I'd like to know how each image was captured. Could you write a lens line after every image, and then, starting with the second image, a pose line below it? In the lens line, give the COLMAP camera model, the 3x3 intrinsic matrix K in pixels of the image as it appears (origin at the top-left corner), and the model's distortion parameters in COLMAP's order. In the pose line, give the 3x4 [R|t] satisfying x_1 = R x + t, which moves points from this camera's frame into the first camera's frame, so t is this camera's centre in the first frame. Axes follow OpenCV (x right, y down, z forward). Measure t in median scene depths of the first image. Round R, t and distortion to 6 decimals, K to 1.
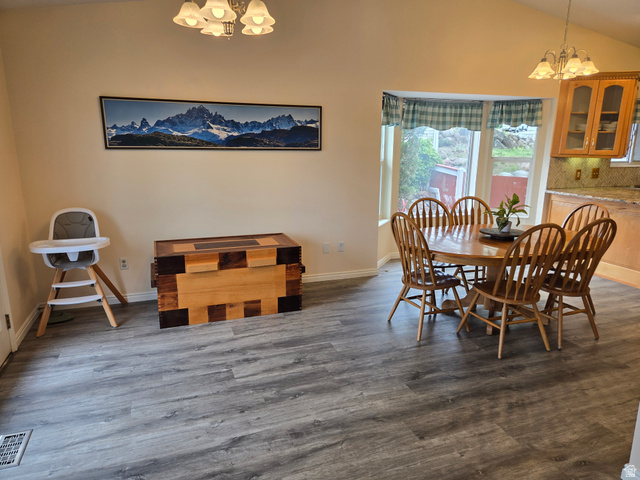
lens RADIAL K [[426.2, 0, 320.0], [0, 426.2, 240.0], [0, 0, 1]] dist [0.003679, 0.001434]
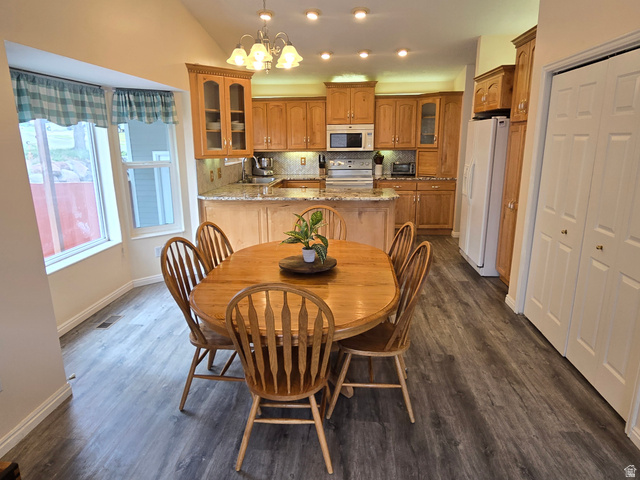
lens RADIAL K [[406.9, 0, 320.0], [0, 406.9, 240.0], [0, 0, 1]] dist [-0.000501, 0.000667]
pose [[0.420320, -0.225730, 0.878850, -0.126984], [0.206962, 0.966881, 0.149359, -0.105286], [-0.883458, 0.119110, 0.453117, 0.411454]]
